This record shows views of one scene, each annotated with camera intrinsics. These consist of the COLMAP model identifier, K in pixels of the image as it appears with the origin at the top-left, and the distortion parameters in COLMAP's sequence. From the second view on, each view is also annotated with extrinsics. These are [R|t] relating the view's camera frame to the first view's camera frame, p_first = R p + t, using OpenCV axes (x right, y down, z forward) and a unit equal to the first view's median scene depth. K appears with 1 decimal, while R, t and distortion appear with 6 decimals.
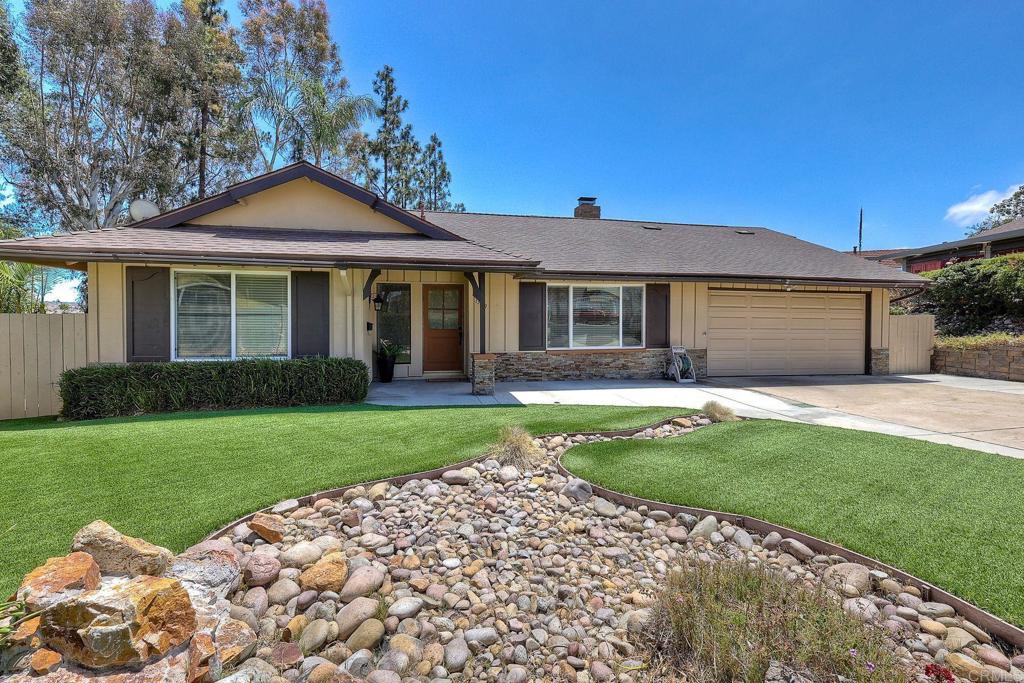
lens RADIAL K [[444.9, 0, 512.0], [0, 444.9, 341.5], [0, 0, 1]] dist [0.001526, 0.000080]
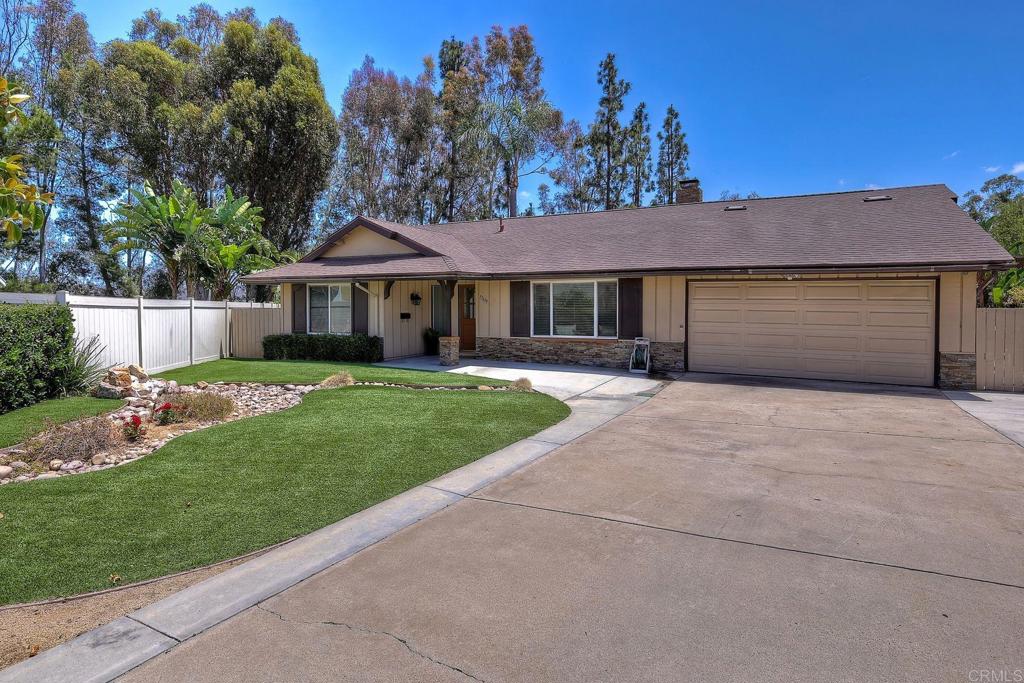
lens RADIAL K [[508.4, 0, 512.0], [0, 508.4, 341.5], [0, 0, 1]] dist [-0.001589, 0.000015]
pose [[0.800515, 0.038535, -0.598073, 0.841045], [-0.028206, 0.999247, 0.026629, -0.004089], [0.598649, -0.004447, 0.800999, -0.133579]]
